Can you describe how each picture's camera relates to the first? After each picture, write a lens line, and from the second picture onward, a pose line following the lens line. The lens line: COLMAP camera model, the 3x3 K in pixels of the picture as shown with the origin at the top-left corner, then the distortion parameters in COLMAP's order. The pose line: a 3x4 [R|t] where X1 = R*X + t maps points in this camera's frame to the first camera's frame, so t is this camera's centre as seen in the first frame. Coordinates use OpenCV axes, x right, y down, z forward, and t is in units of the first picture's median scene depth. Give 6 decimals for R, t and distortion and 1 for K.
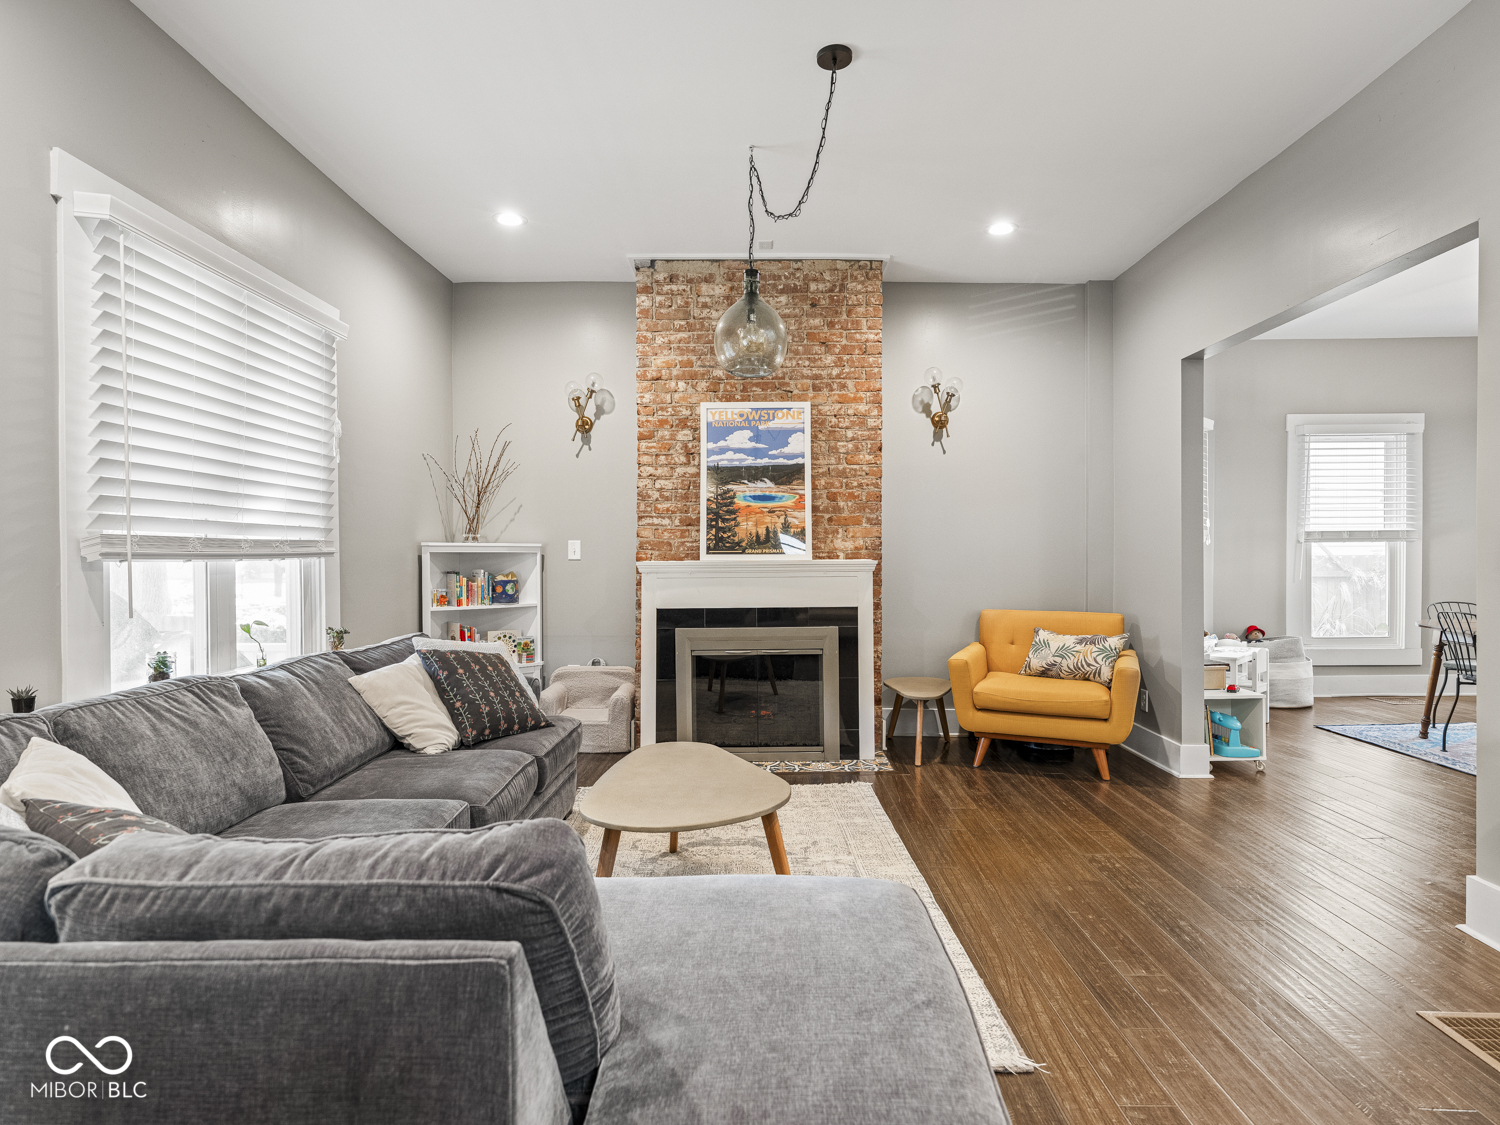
lens RADIAL K [[820.4, 0, 764.0], [0, 820.4, 564.9], [0, 0, 1]] dist [0.016730, -0.016721]
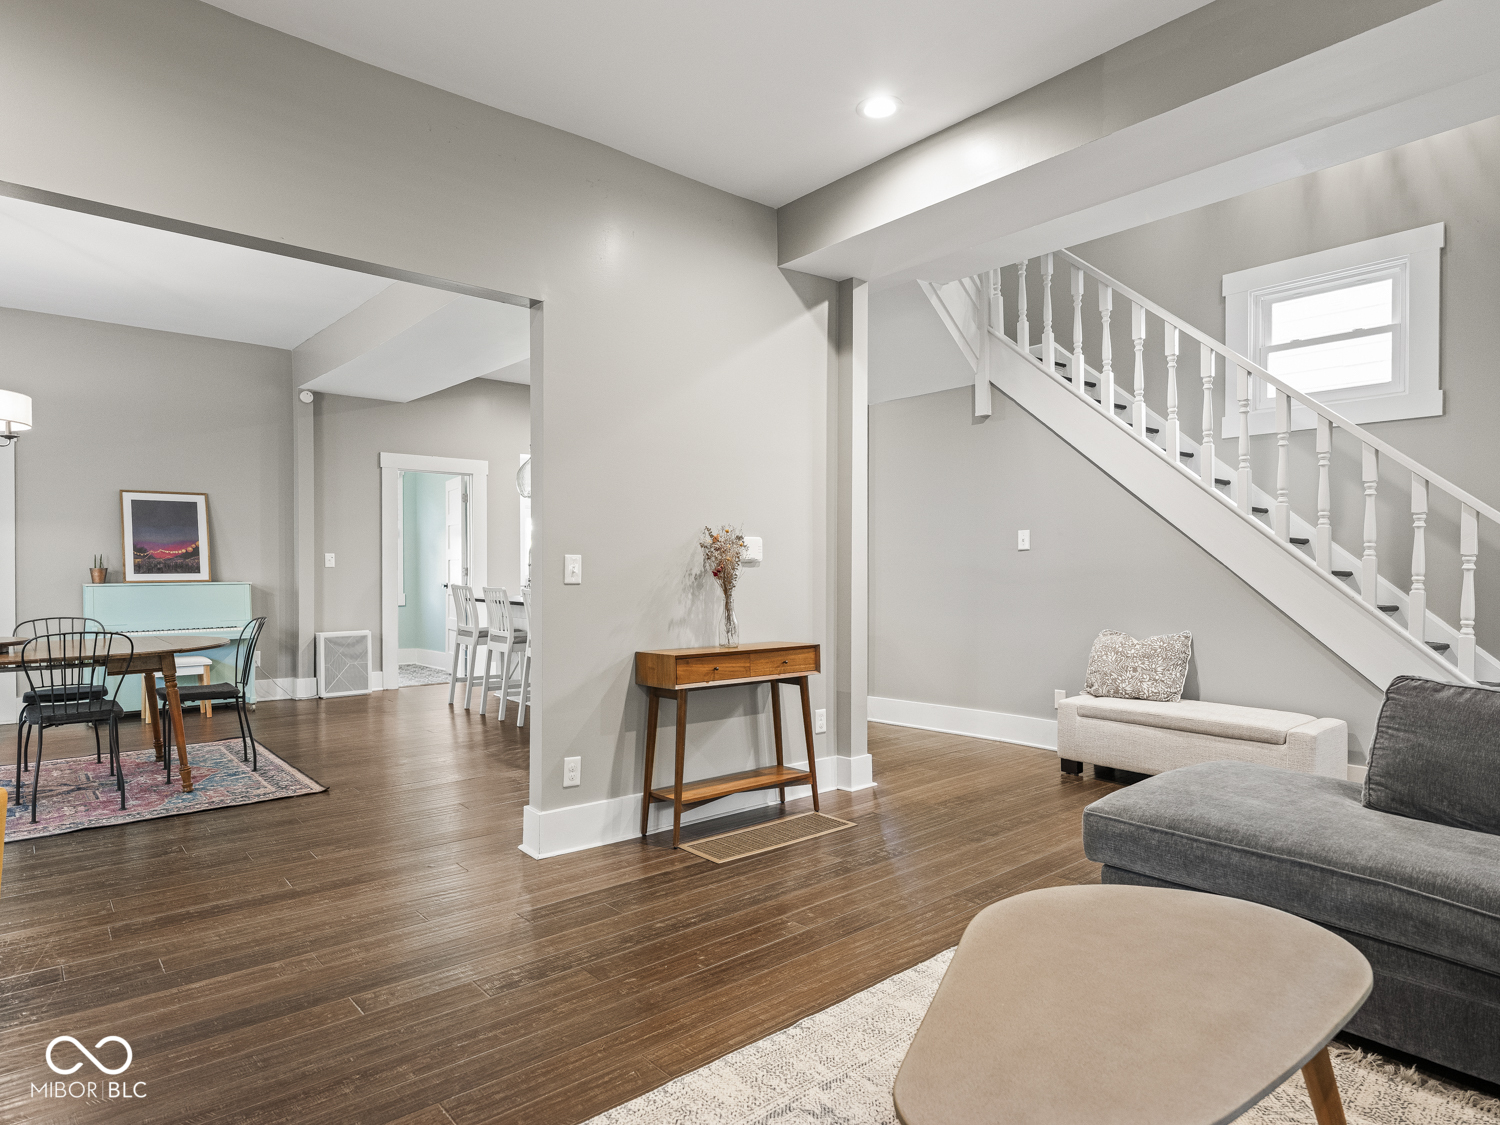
lens RADIAL K [[871.3, 0, 748.2], [0, 871.3, 580.8], [0, 0, 1]] dist [0.001717, -0.000366]
pose [[-0.647499, -0.010816, 0.761989, -0.200487], [0.007049, 0.999771, 0.020182, -0.004415], [-0.762033, 0.018439, -0.647275, 0.862644]]
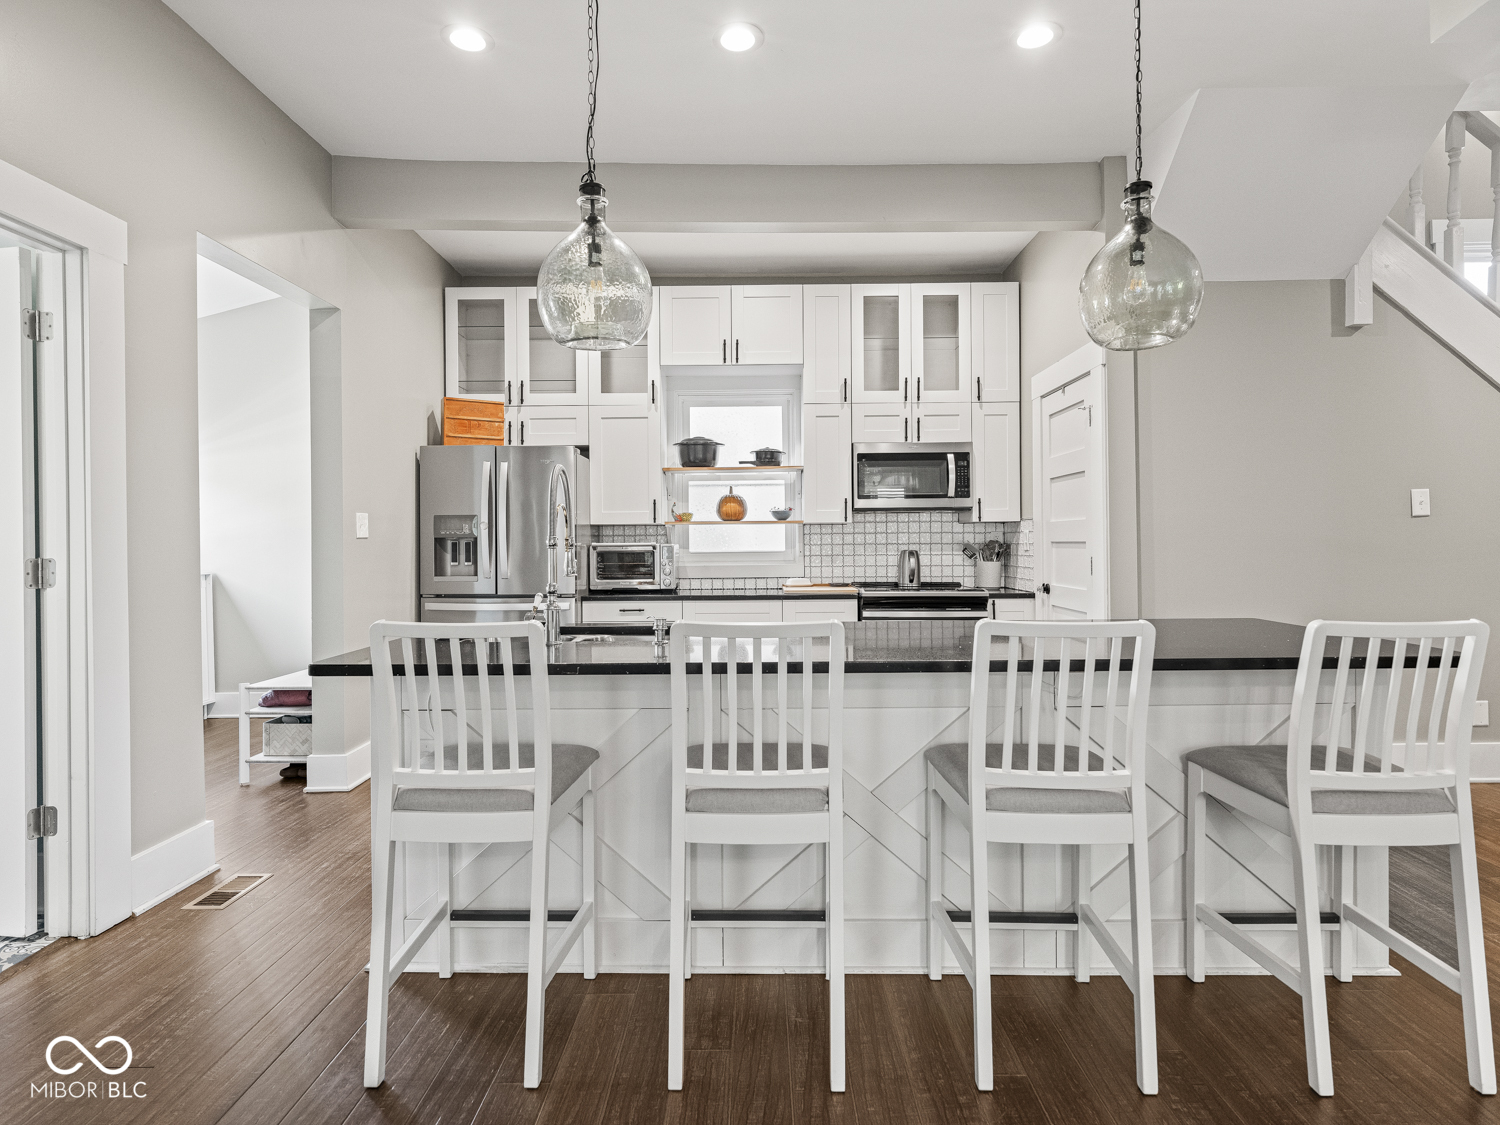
lens RADIAL K [[911.3, 0, 735.0], [0, 911.3, 534.6], [0, 0, 1]] dist [-0.002678, -0.001136]
pose [[-0.999547, 0.012842, 0.027204, 1.063216], [0.012638, 0.999891, -0.007674, -0.002854], [-0.027299, -0.007327, -0.999600, 0.690453]]
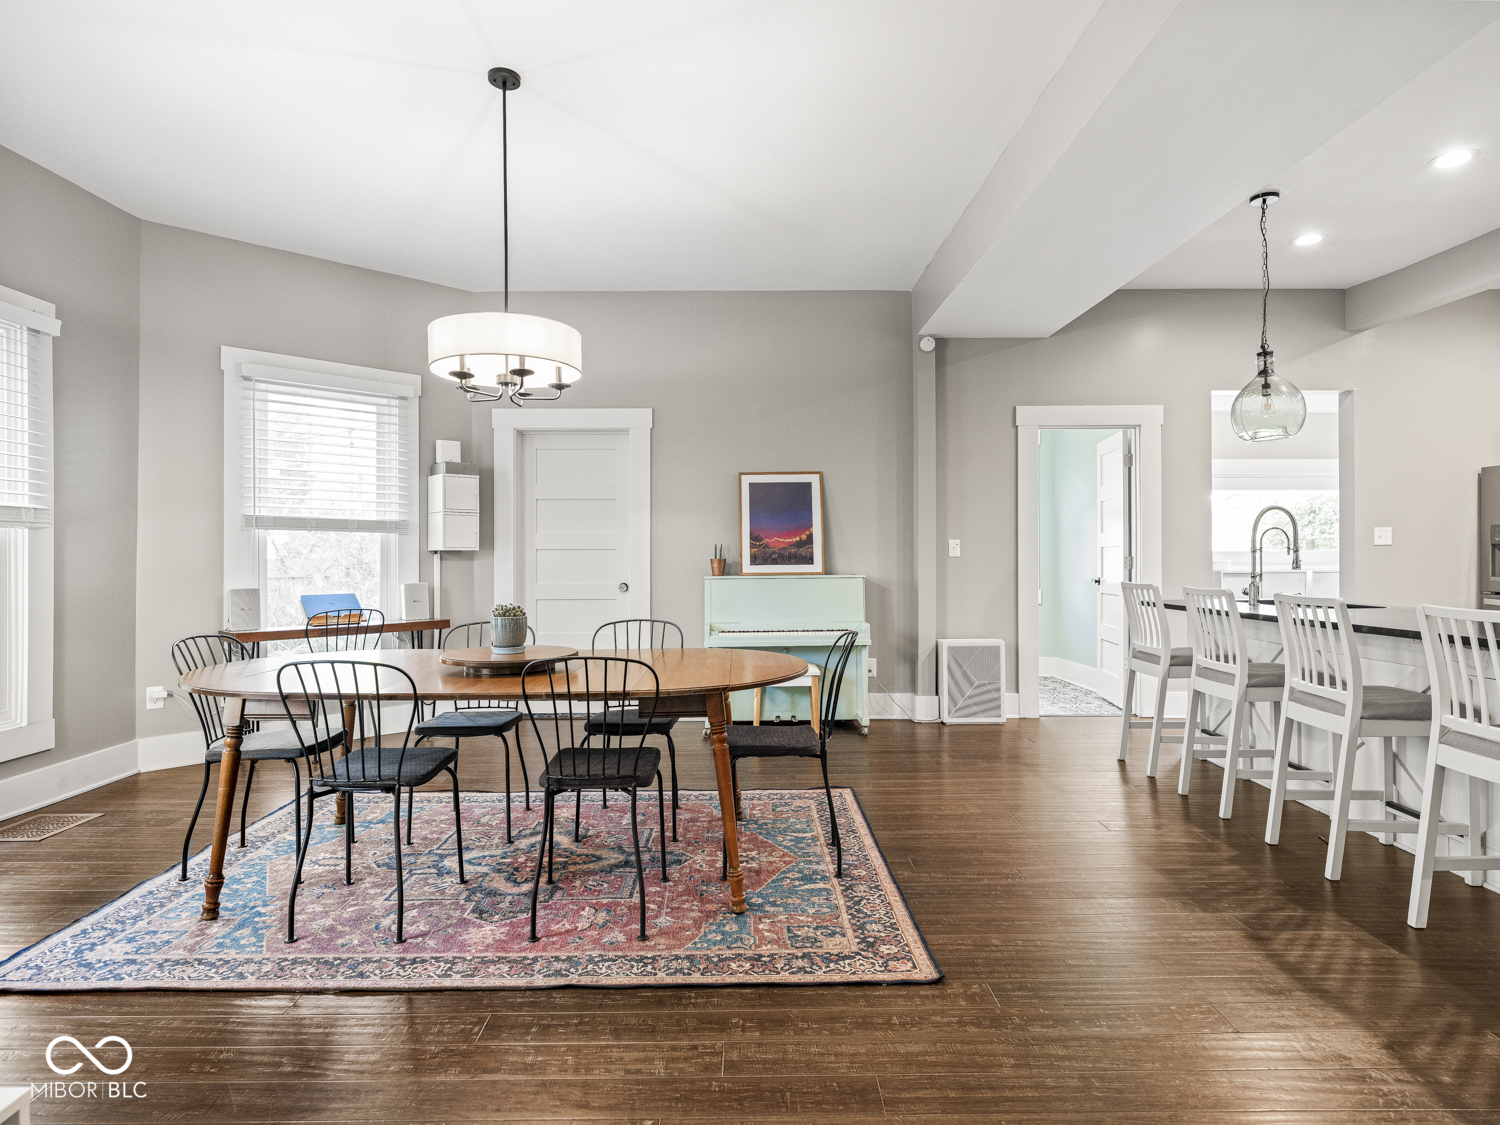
lens RADIAL K [[808.4, 0, 752.4], [0, 808.4, 558.5], [0, 0, 1]] dist [0.001452, -0.000771]
pose [[-0.005930, 0.002874, 0.999978, 0.330118], [0.013678, 0.999903, -0.002792, -0.000801], [-0.999889, 0.013661, -0.005969, 0.716017]]
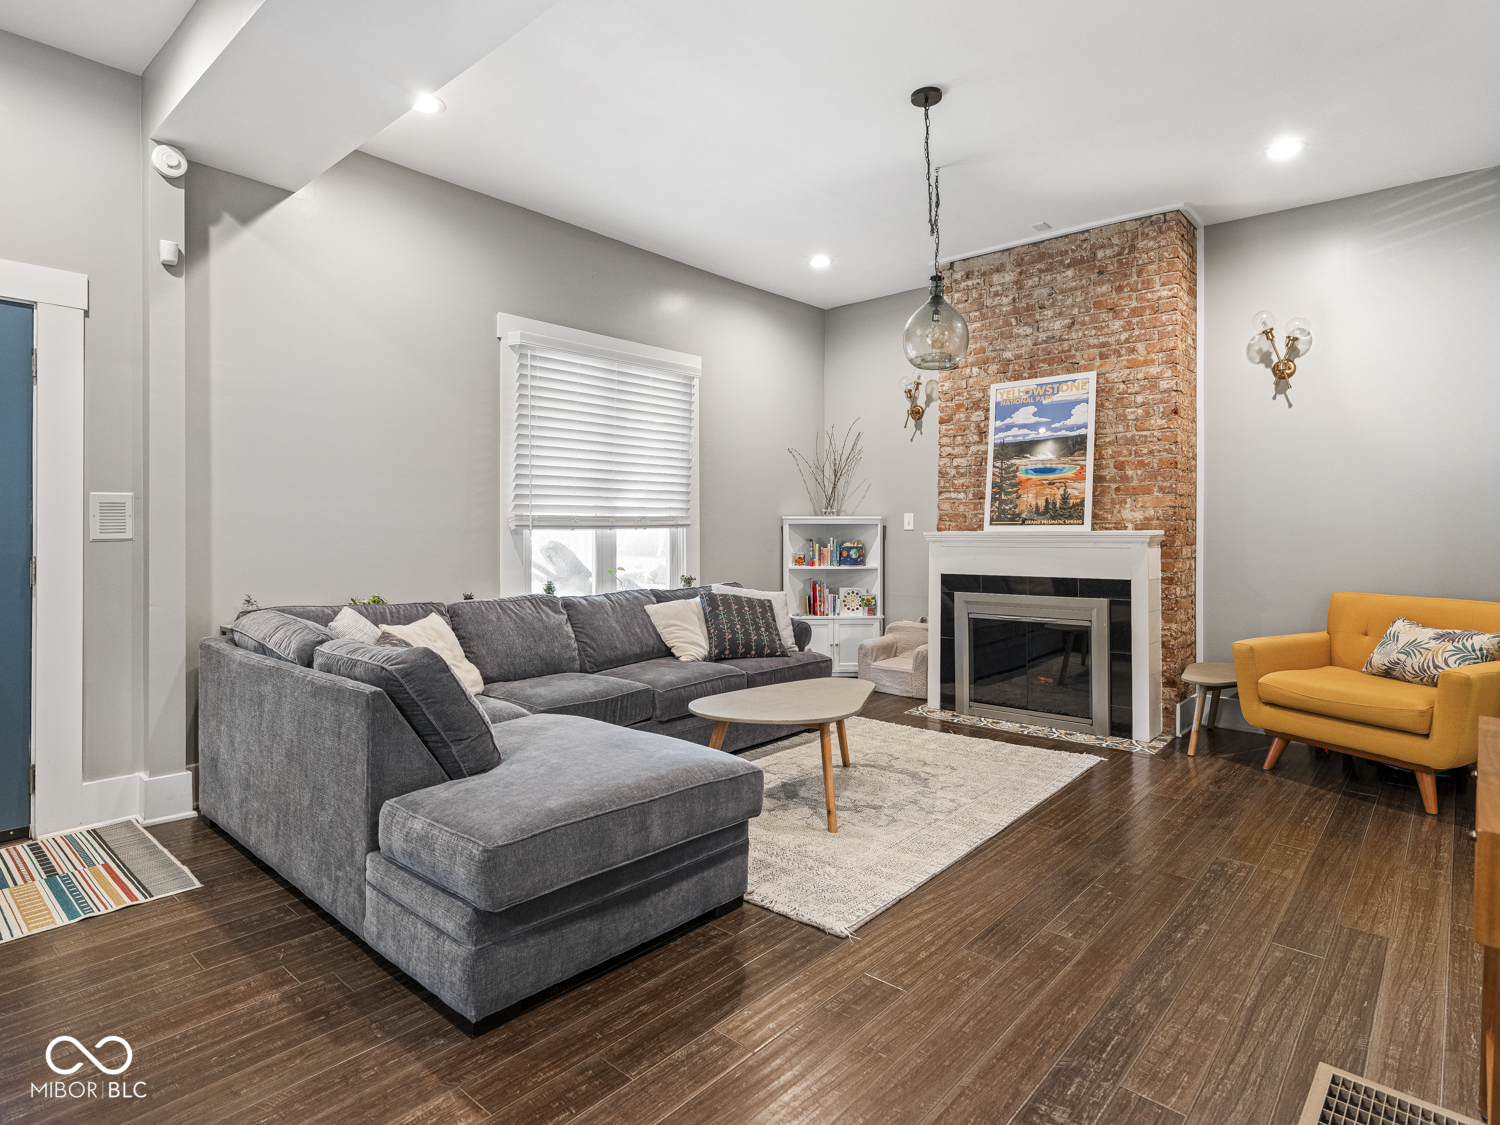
lens RADIAL K [[813.7, 0, 744.8], [0, 813.7, 531.1], [0, 0, 1]] dist [0.000315, -0.000639]
pose [[0.746881, 0.004110, -0.664945, 0.392166], [-0.007386, 0.999970, -0.002115, -0.000589], [0.664917, 0.006491, 0.746889, -0.011943]]
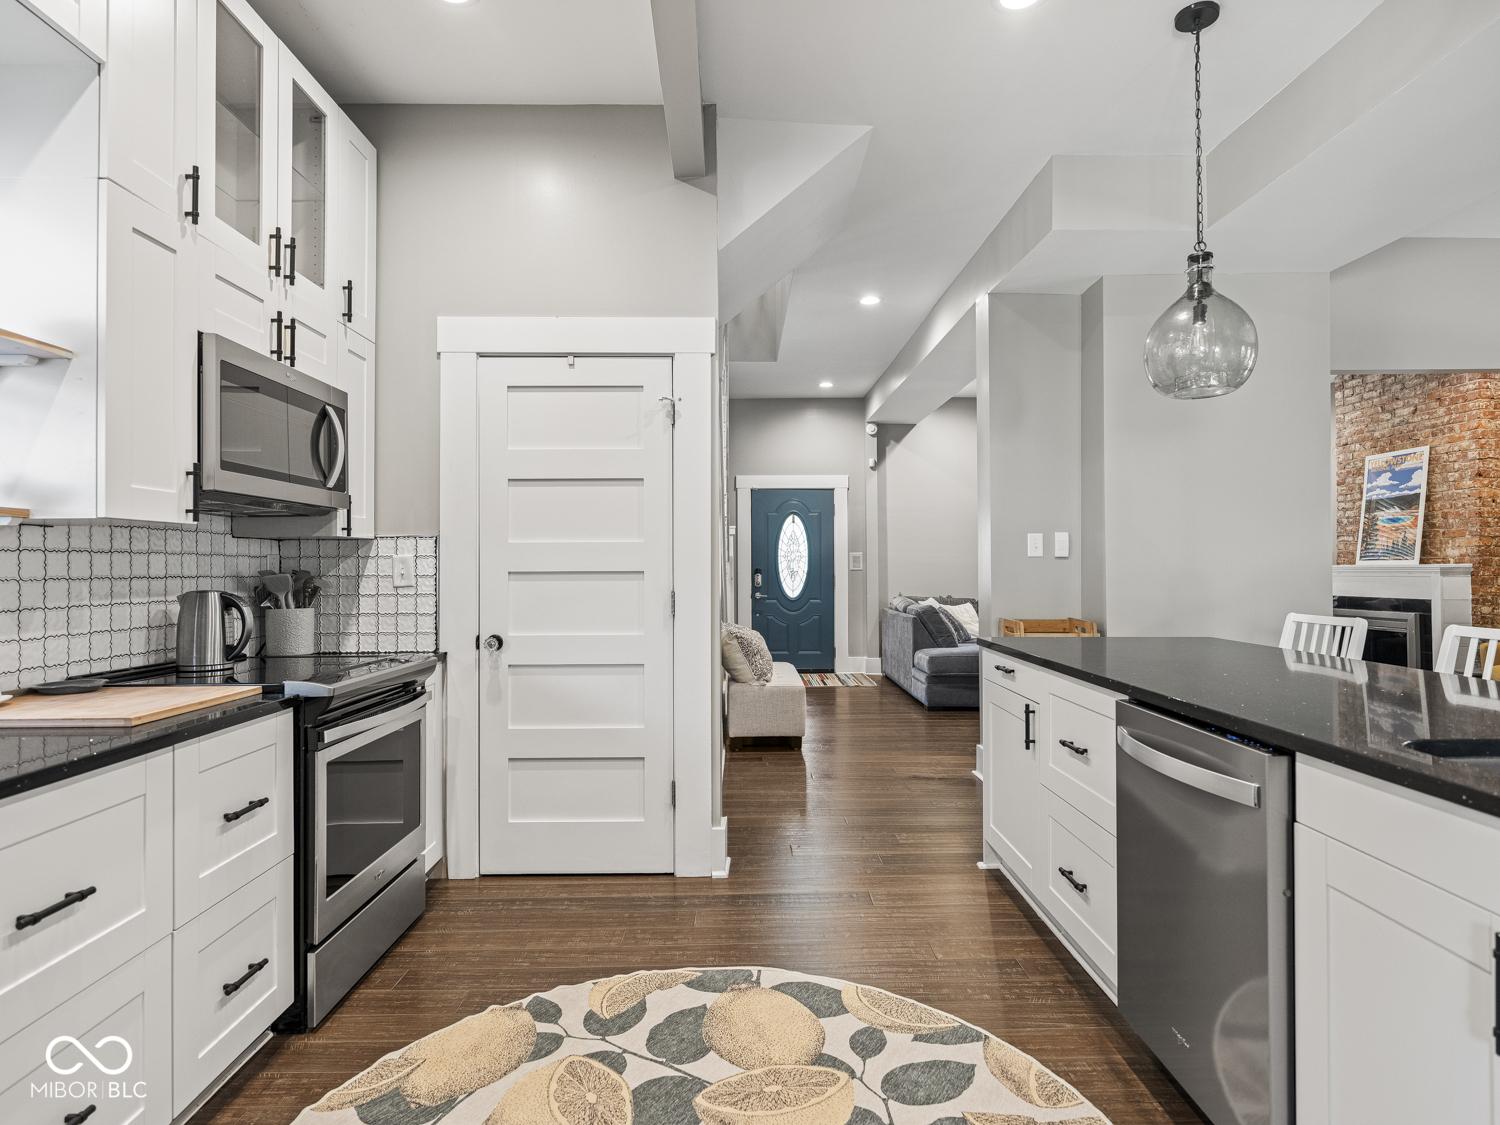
lens RADIAL K [[820.4, 0, 764.0], [0, 820.4, 564.9], [0, 0, 1]] dist [0.016730, -0.016721]
pose [[0.032960, 0.001469, -0.999456, 1.353667], [-0.001275, 0.999998, 0.001428, -0.005504], [0.999456, 0.001227, 0.032962, -0.121343]]
